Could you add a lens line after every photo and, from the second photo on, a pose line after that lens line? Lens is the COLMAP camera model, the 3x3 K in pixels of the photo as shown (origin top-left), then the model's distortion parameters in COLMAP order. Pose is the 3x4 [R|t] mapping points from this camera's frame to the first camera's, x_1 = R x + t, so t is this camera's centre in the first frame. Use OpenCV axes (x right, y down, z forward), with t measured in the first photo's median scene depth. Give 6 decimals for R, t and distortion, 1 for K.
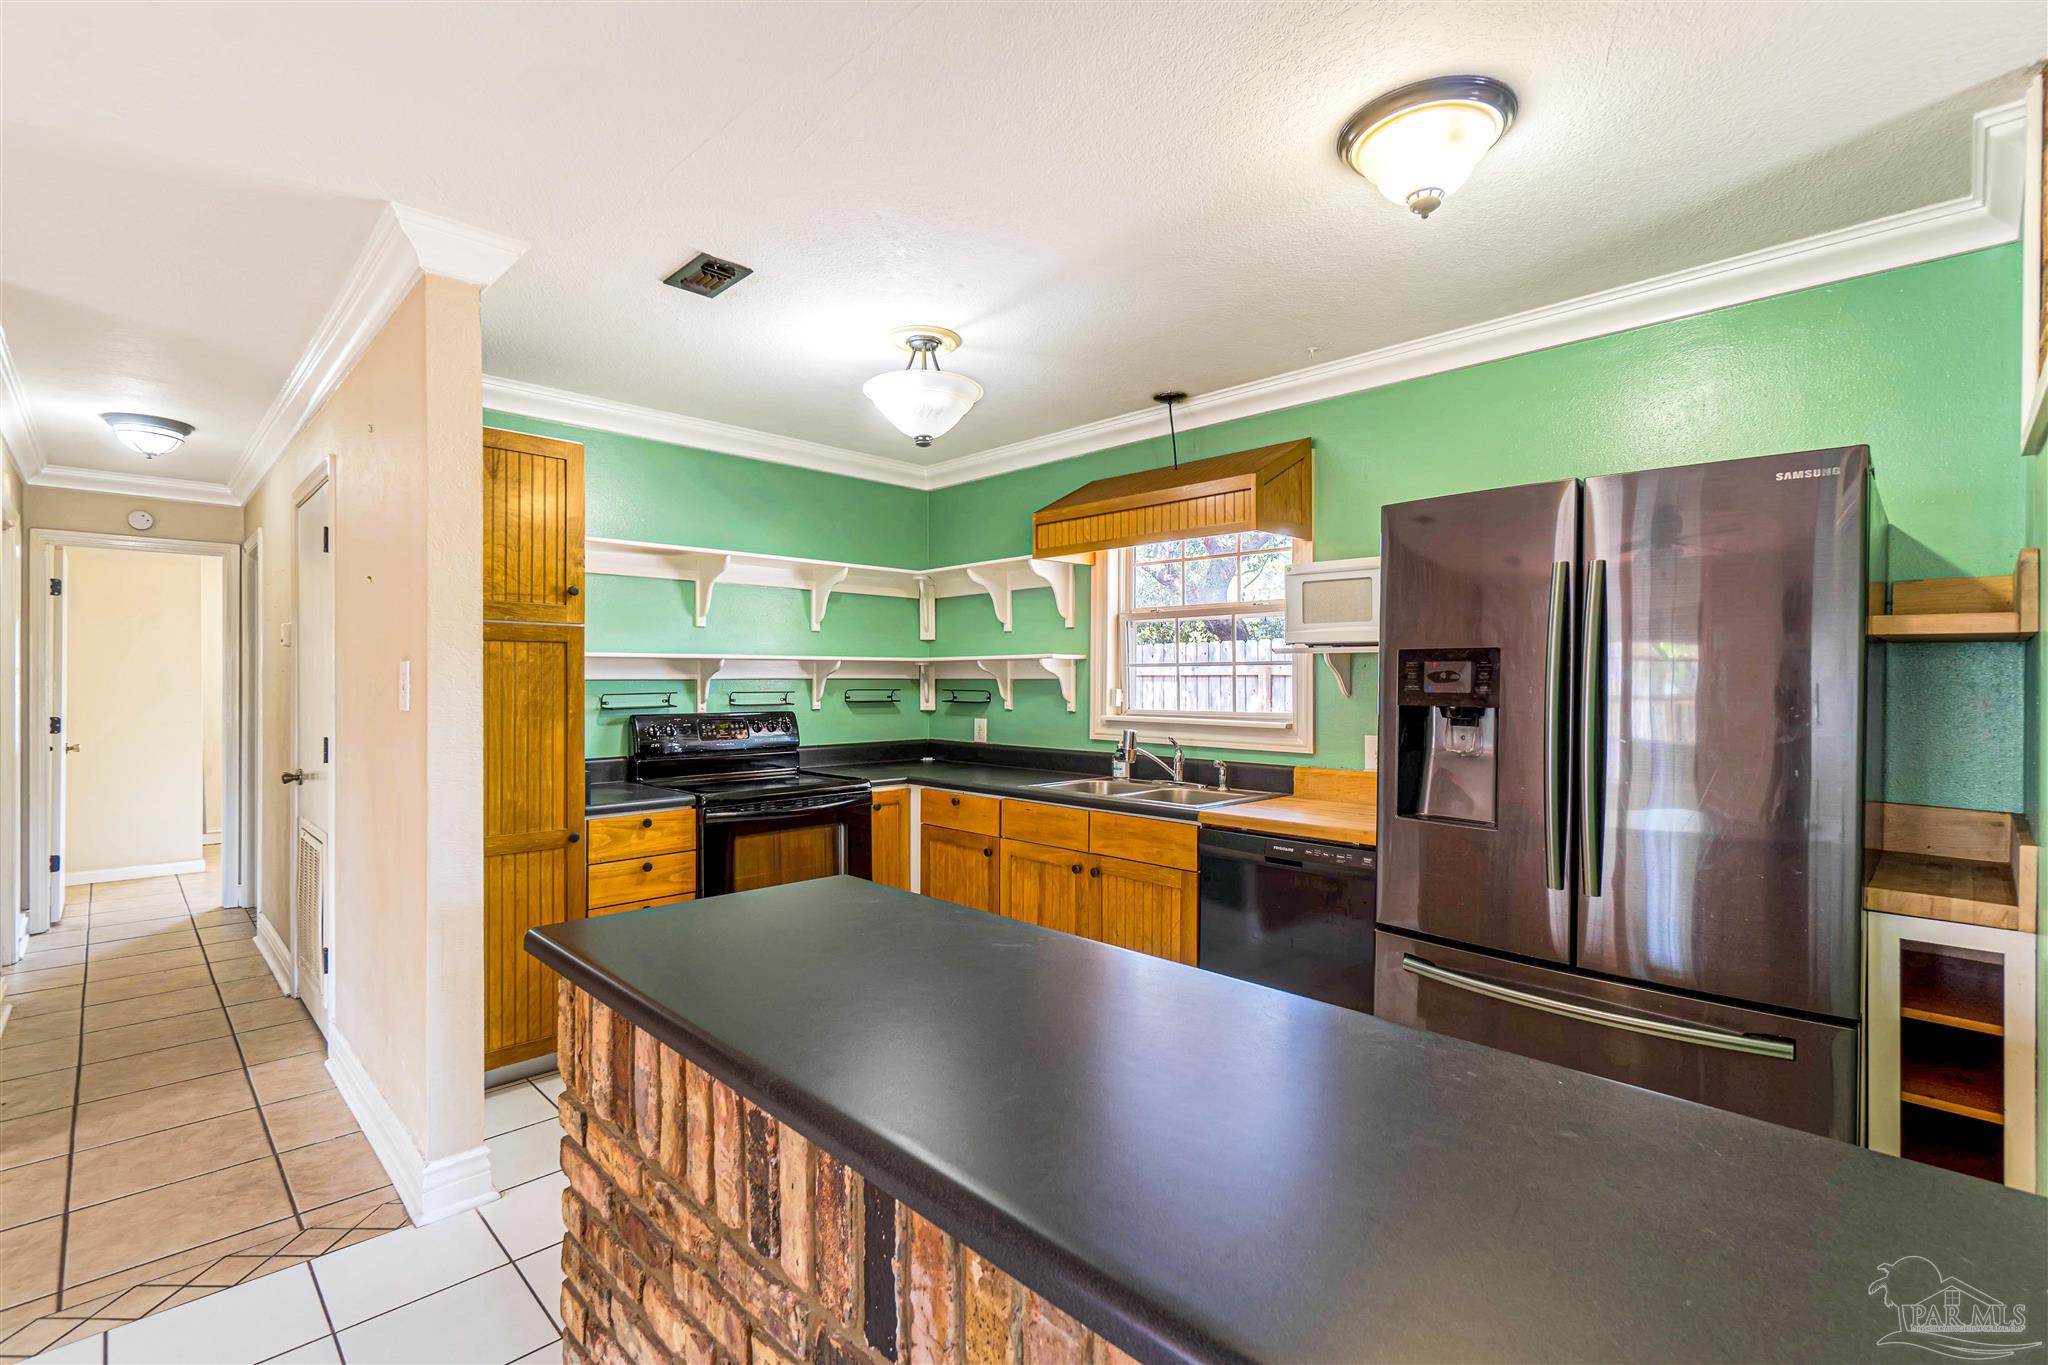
lens RADIAL K [[903.6, 0, 1020.7], [0, 903.6, 683.2], [0, 0, 1]] dist [-0.000297, -0.000196]
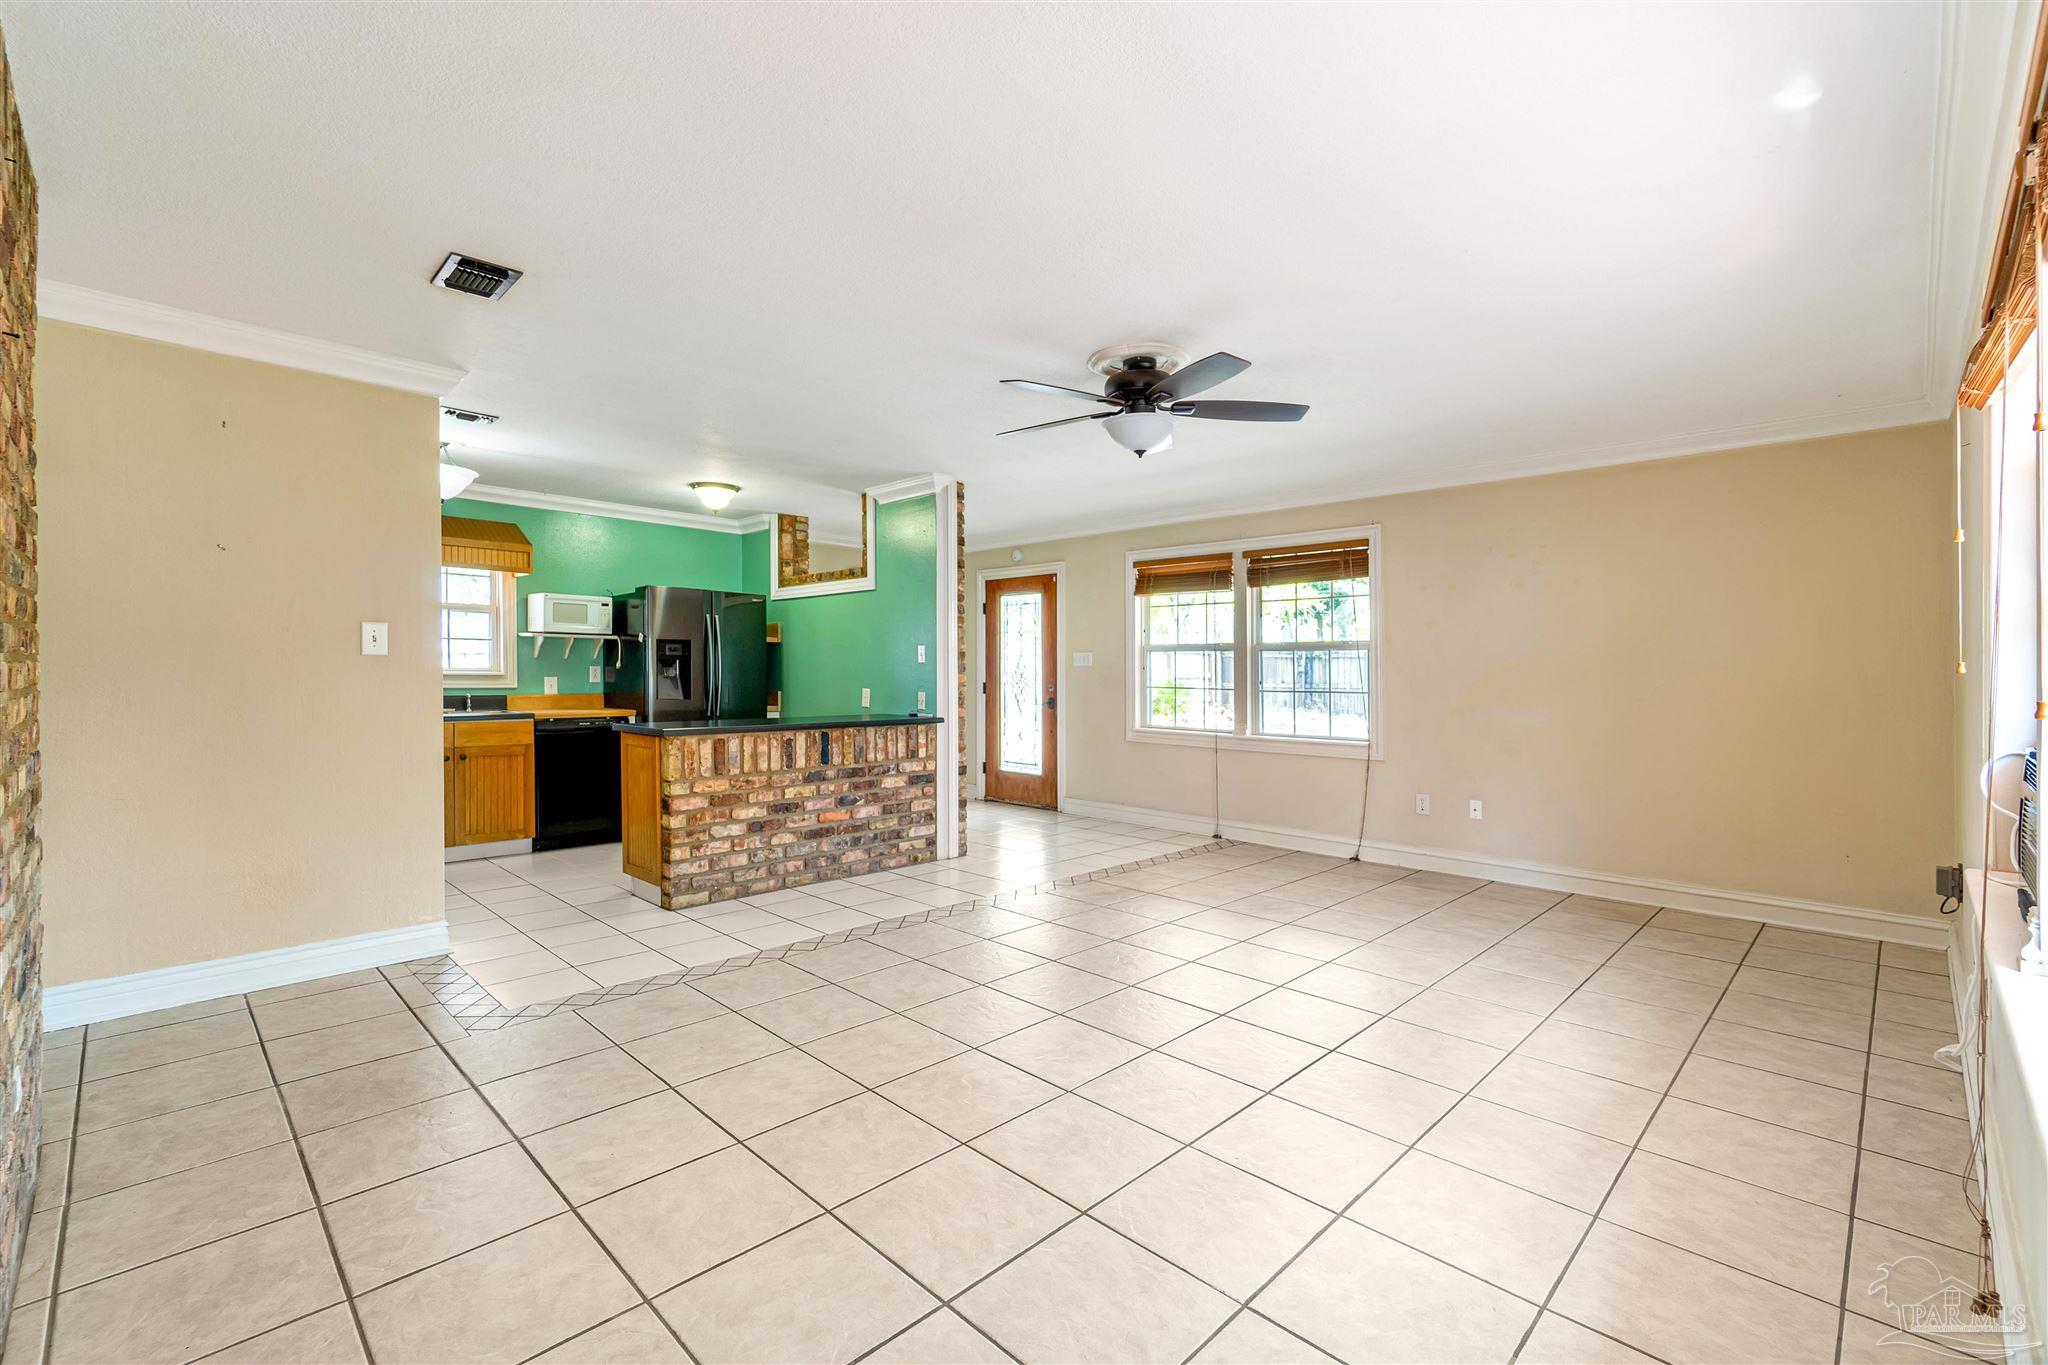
lens RADIAL K [[903.6, 0, 1020.7], [0, 903.6, 683.2], [0, 0, 1]] dist [-0.000297, -0.000196]
pose [[-0.013421, -0.018240, 0.999744, -1.429538], [-0.002010, 0.999832, 0.018214, 0.027421], [-0.999908, -0.001765, -0.013456, -0.043062]]
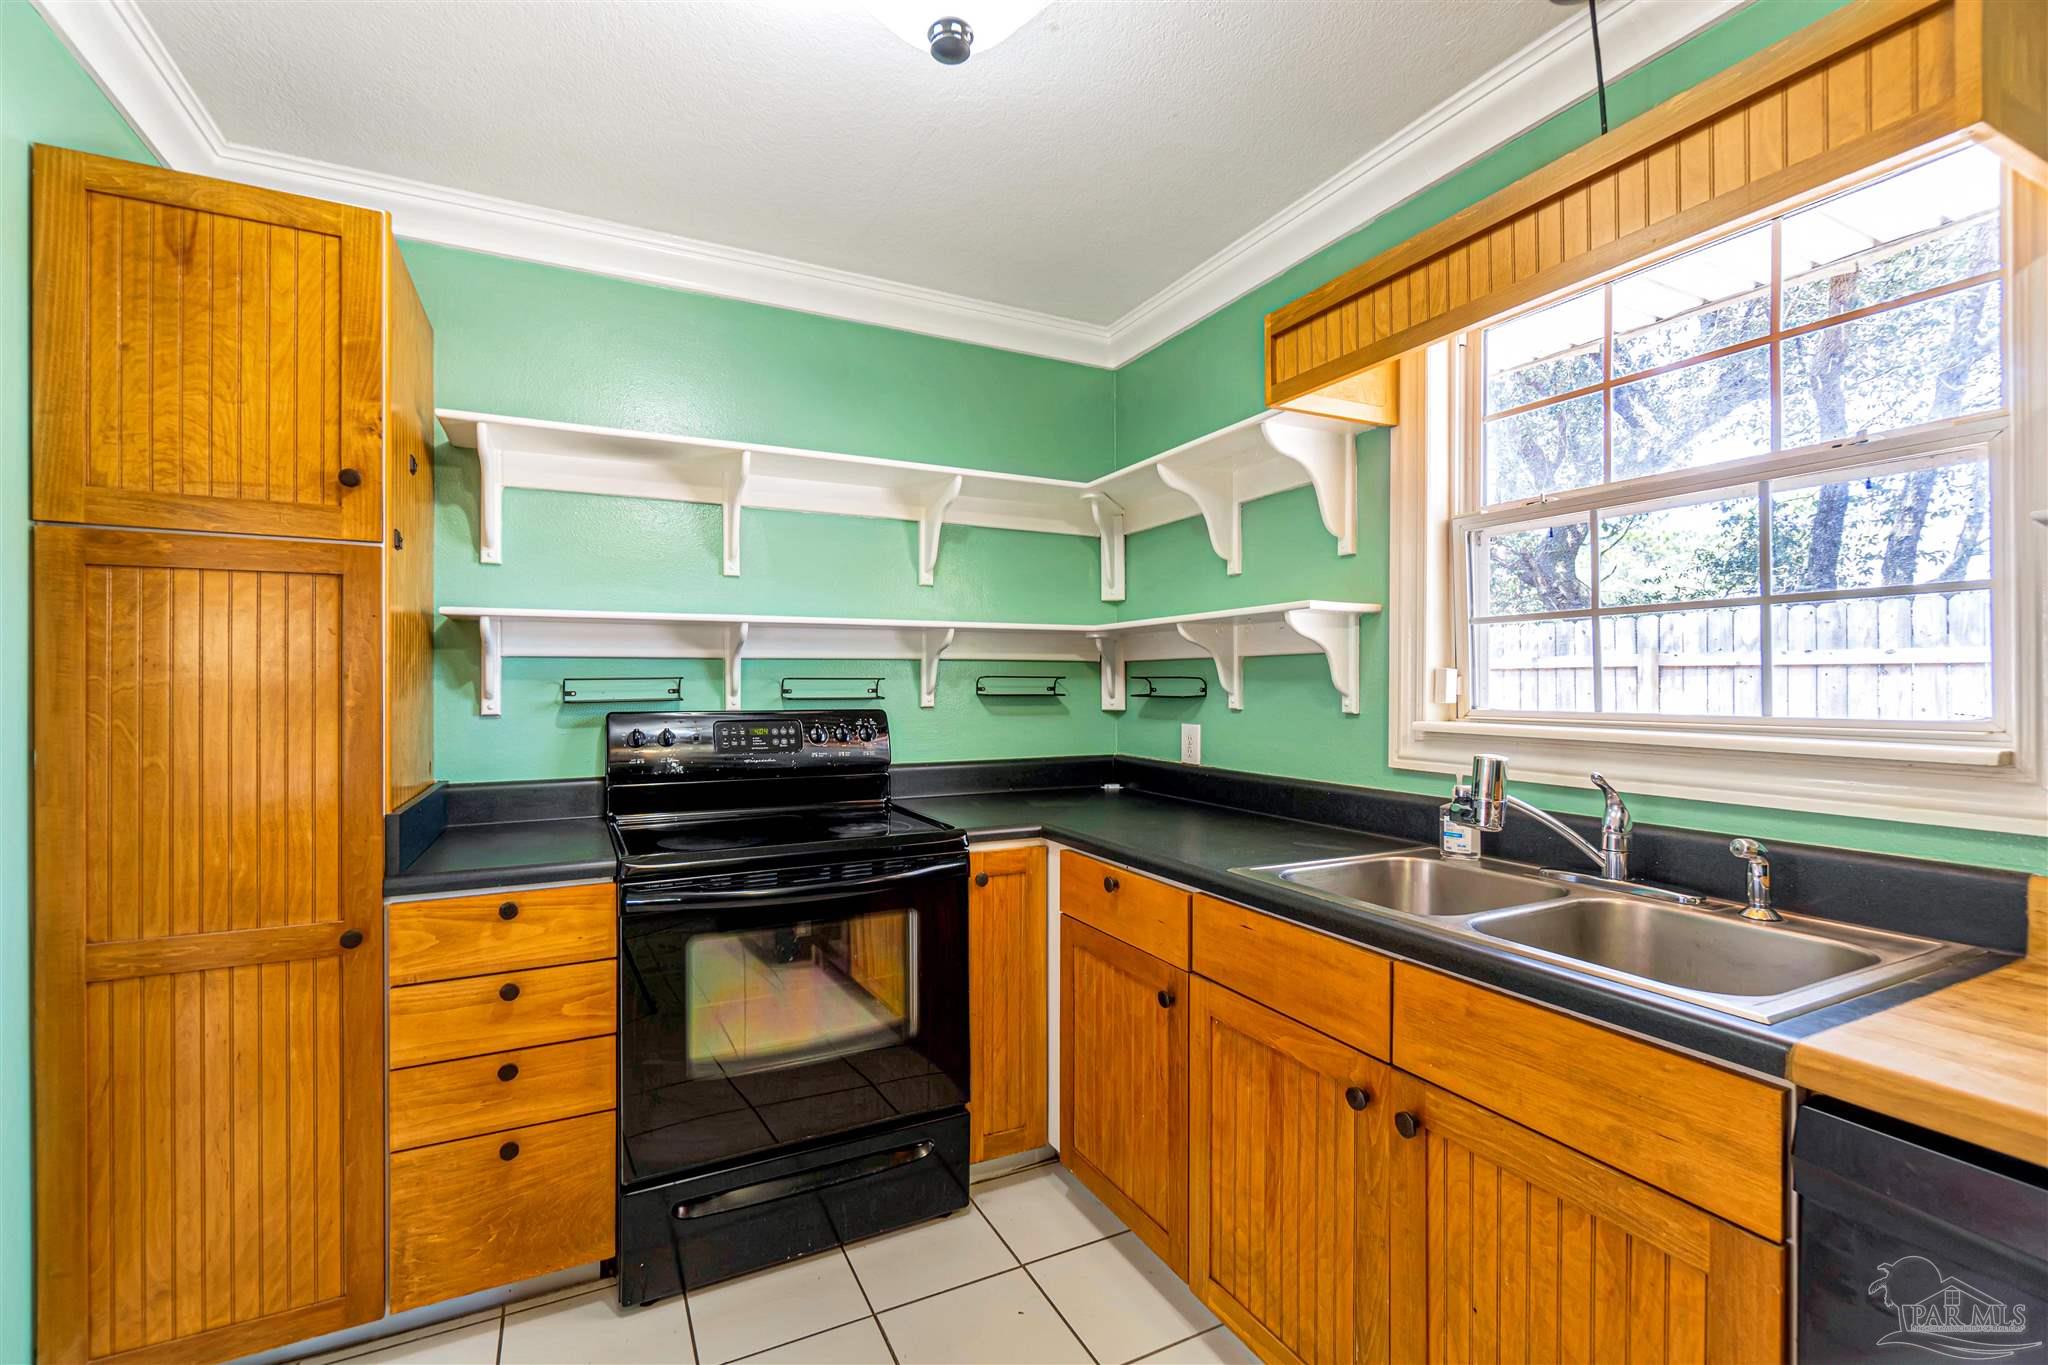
lens RADIAL K [[877.0, 0, 1018.9], [0, 877.0, 680.0], [0, 0, 1]] dist [-0.001331, -0.000535]
pose [[0.950613, -0.002366, -0.310371, 0.034378], [0.000141, 0.999974, -0.007192, 0.017051], [0.310380, 0.006793, 0.950588, 0.502170]]
